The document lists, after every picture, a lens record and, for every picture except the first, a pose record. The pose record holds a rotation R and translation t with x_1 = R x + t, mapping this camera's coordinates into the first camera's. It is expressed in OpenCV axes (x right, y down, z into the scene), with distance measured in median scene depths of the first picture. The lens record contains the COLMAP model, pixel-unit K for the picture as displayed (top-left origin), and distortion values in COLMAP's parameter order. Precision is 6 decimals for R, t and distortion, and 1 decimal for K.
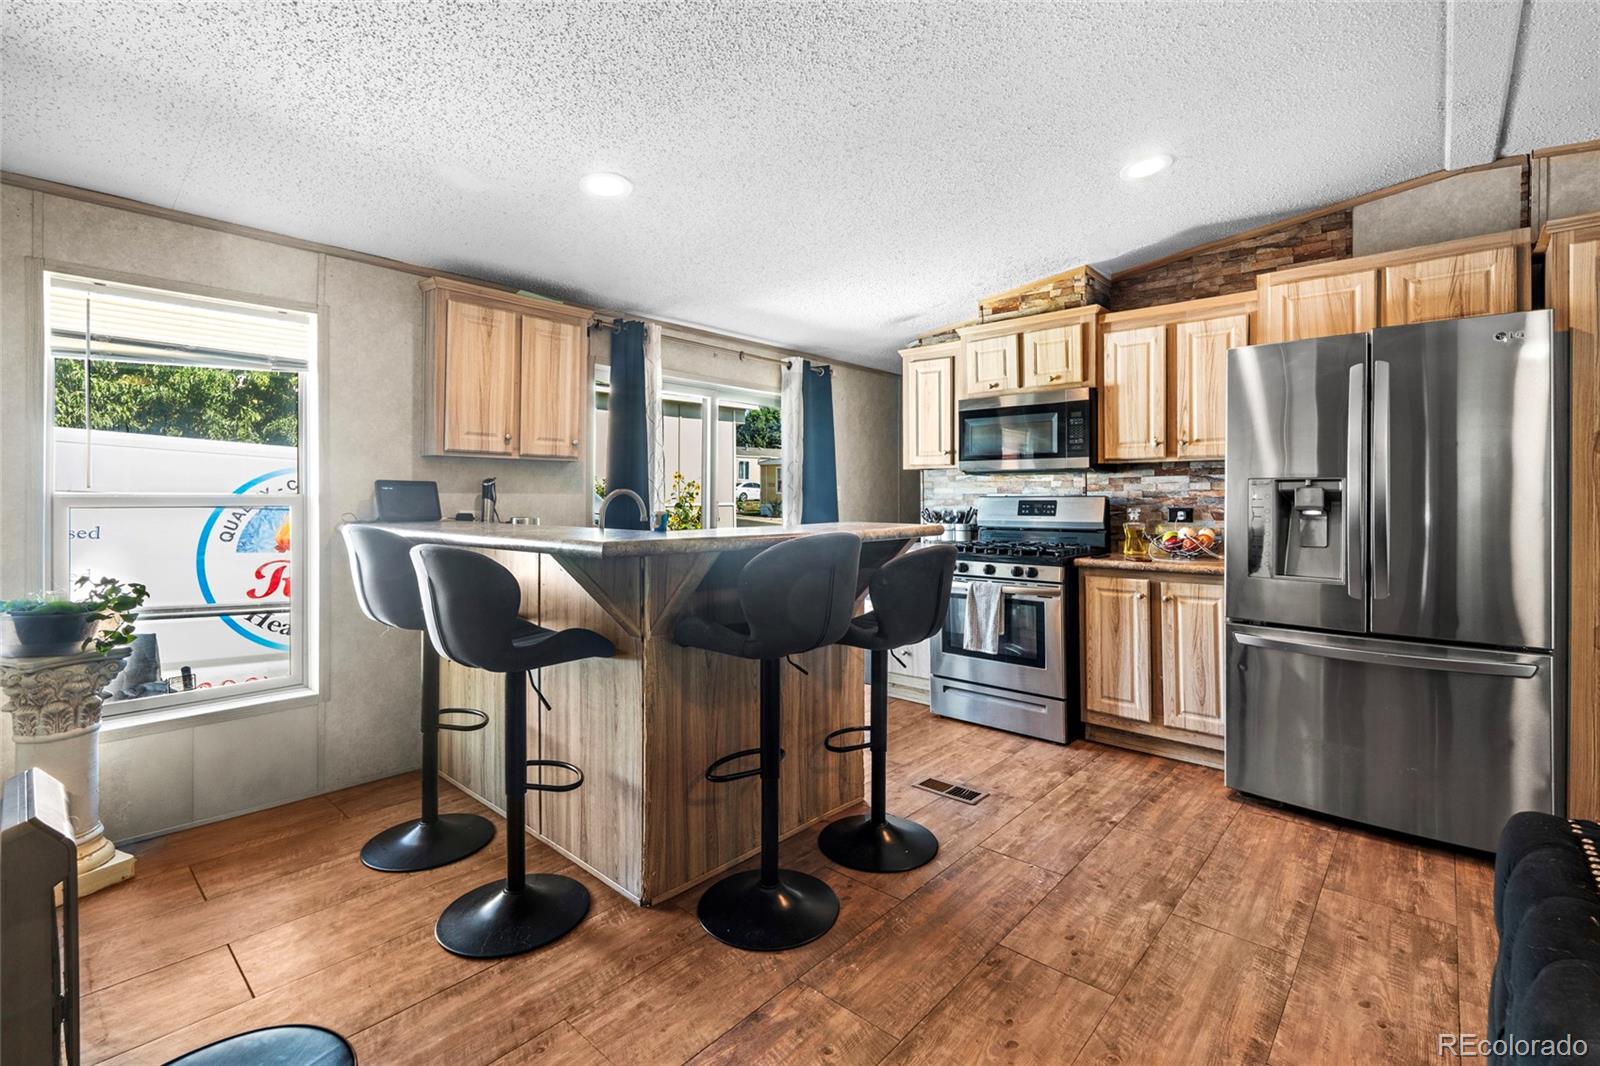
lens RADIAL K [[711.2, 0, 818.2], [0, 711.2, 495.9], [0, 0, 1]] dist [-0.008127, -0.000681]
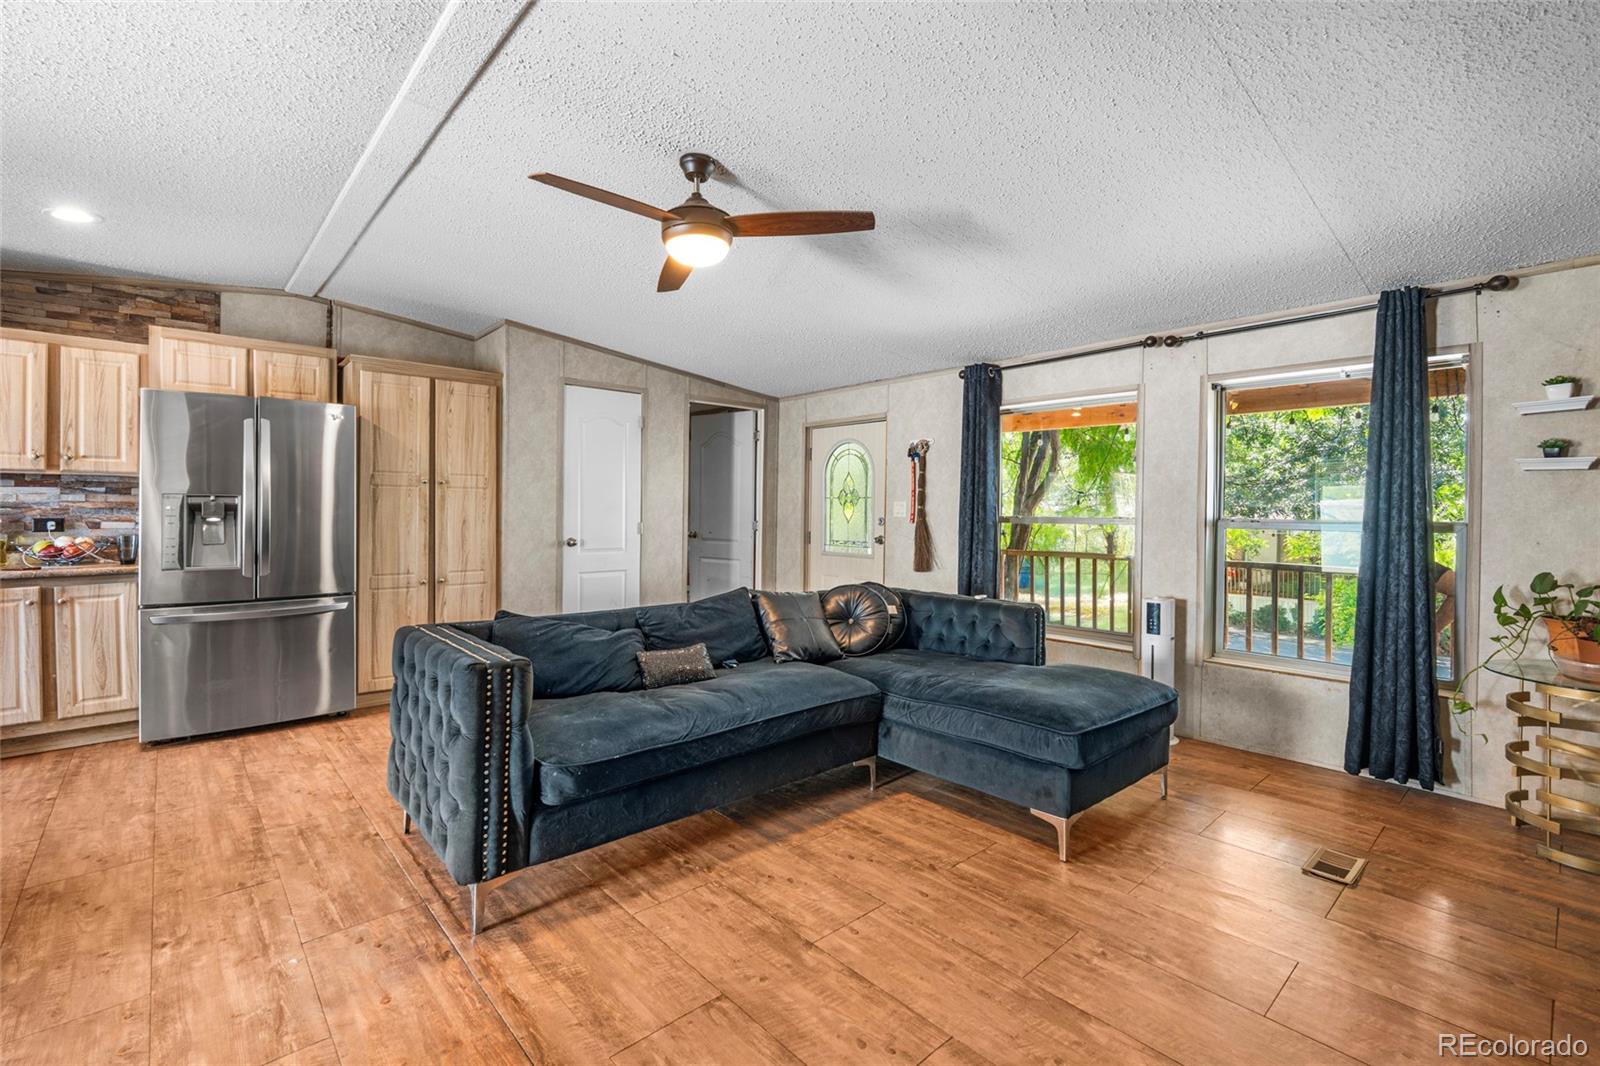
lens RADIAL K [[711.2, 0, 777.7], [0, 711.2, 507.4], [0, 0, 1]] dist [-0.008127, -0.000681]
pose [[0.134388, 0.003596, 0.990922, -0.427933], [-0.005291, 0.999982, -0.002912, -0.001879], [-0.990915, -0.004852, 0.134405, -0.227904]]
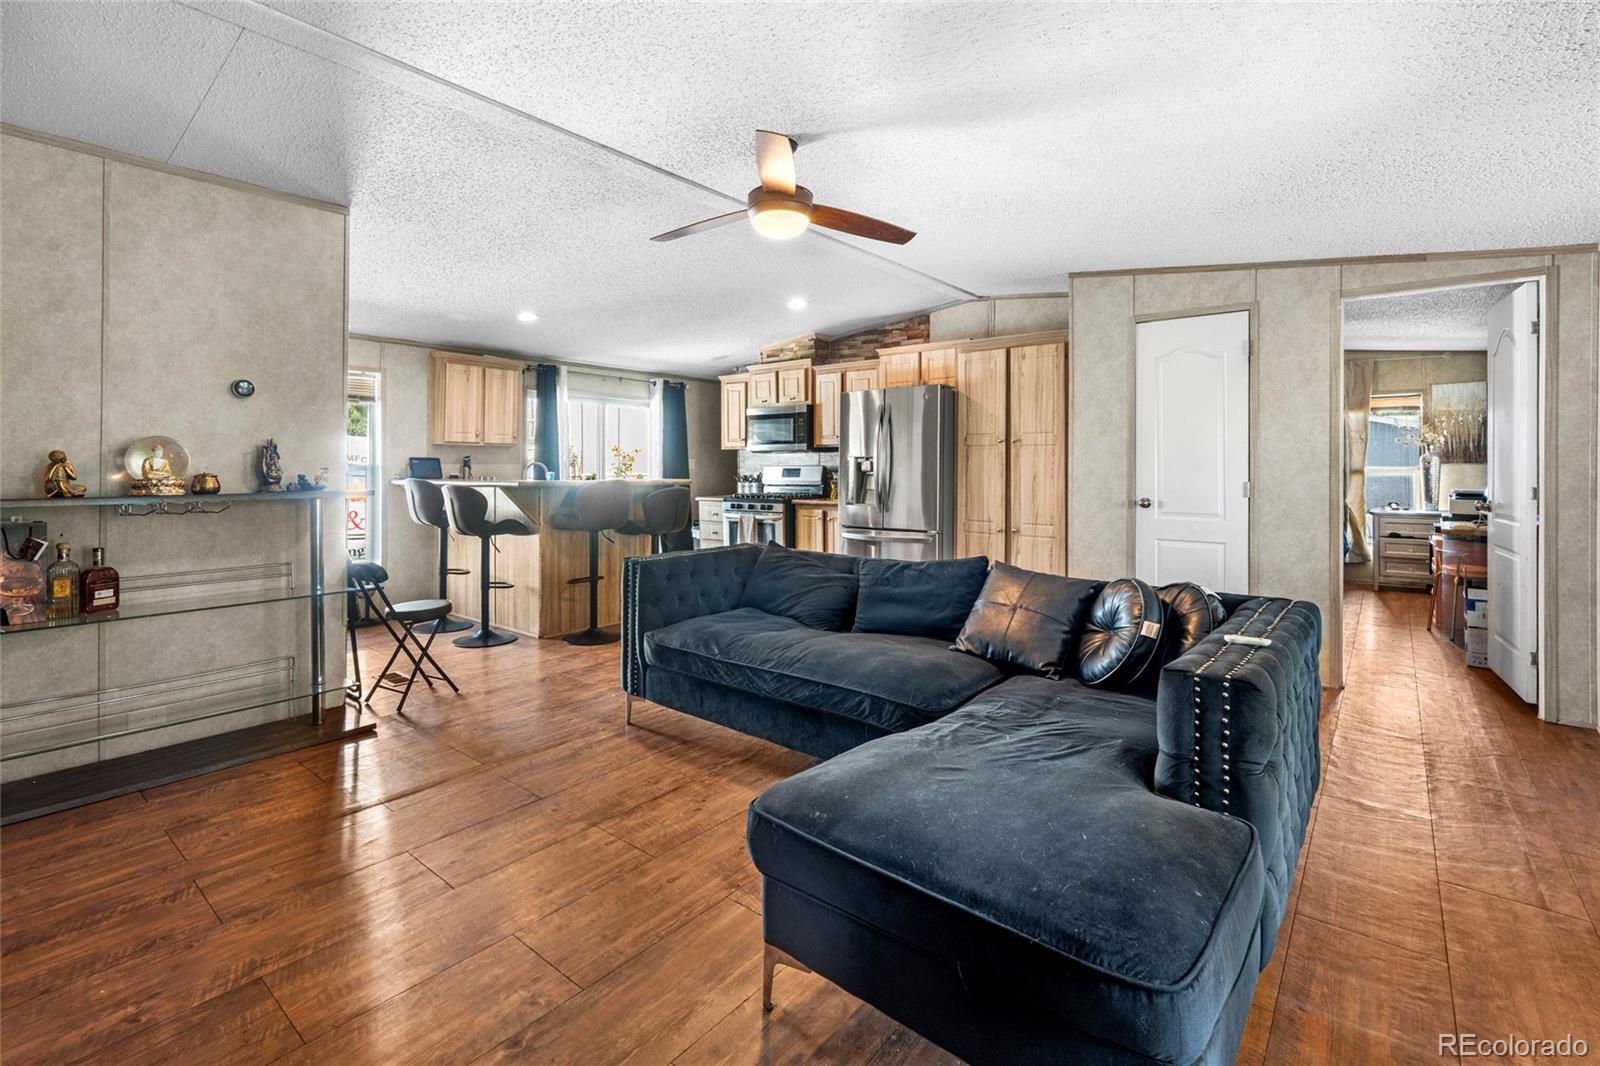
lens RADIAL K [[711.2, 0, 805.4], [0, 711.2, 465.9], [0, 0, 1]] dist [-0.008127, -0.000681]
pose [[0.999220, -0.000219, 0.039479, 0.348234], [0.000263, 0.999999, -0.001115, 0.003379], [-0.039479, 0.001124, 0.999220, -0.895208]]
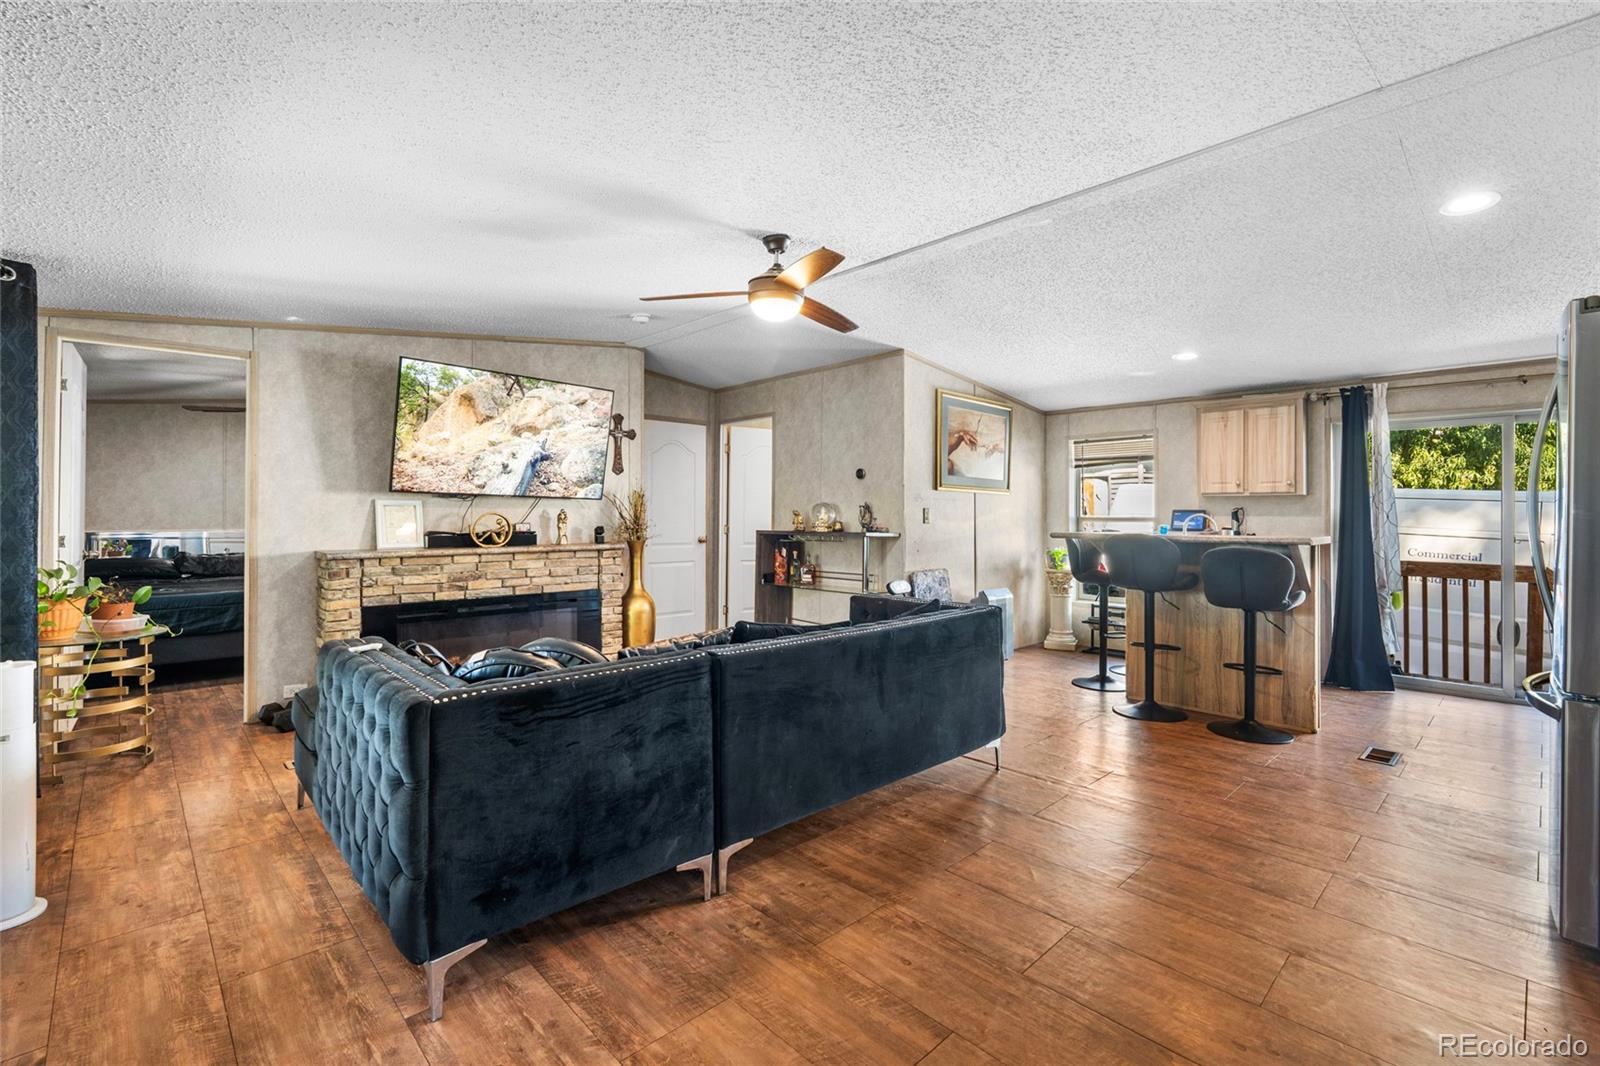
lens RADIAL K [[711.2, 0, 801.8], [0, 711.2, 516.6], [0, 0, 1]] dist [-0.008127, -0.000681]
pose [[-0.072658, 0.000970, -0.997356, 1.350472], [-0.003017, 0.999995, 0.001193, -0.001355], [0.997352, 0.003095, -0.072654, 0.076322]]
